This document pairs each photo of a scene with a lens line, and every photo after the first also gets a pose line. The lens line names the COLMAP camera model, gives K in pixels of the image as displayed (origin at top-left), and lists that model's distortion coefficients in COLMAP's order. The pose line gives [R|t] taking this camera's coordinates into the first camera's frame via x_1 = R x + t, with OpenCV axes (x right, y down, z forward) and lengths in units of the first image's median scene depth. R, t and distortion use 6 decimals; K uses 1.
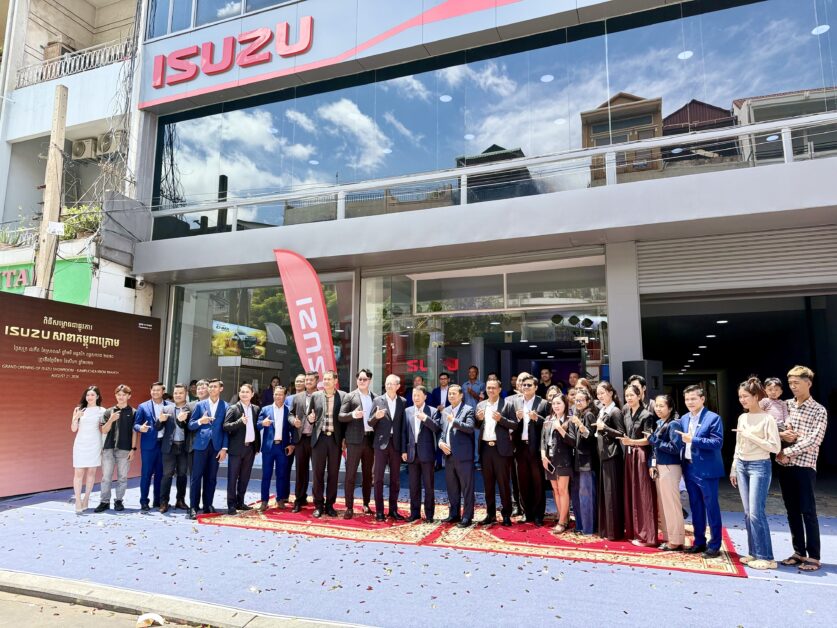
lens RADIAL K [[579.1, 0, 418.5], [0, 579.1, 314.0], [0, 0, 1]] dist [0.087106, -0.115210]
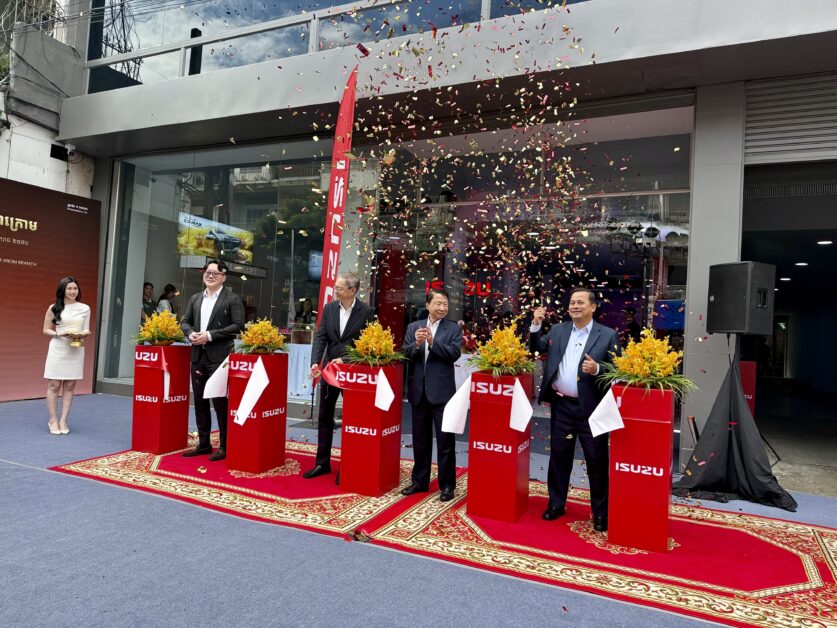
lens RADIAL K [[589.1, 0, 422.3], [0, 589.1, 319.3], [0, 0, 1]] dist [0.005906, -0.015837]
pose [[0.996262, 0.049900, -0.070507, 0.062322], [-0.040602, 0.990988, 0.127650, 0.050490], [0.076242, -0.124310, 0.989310, 0.246652]]
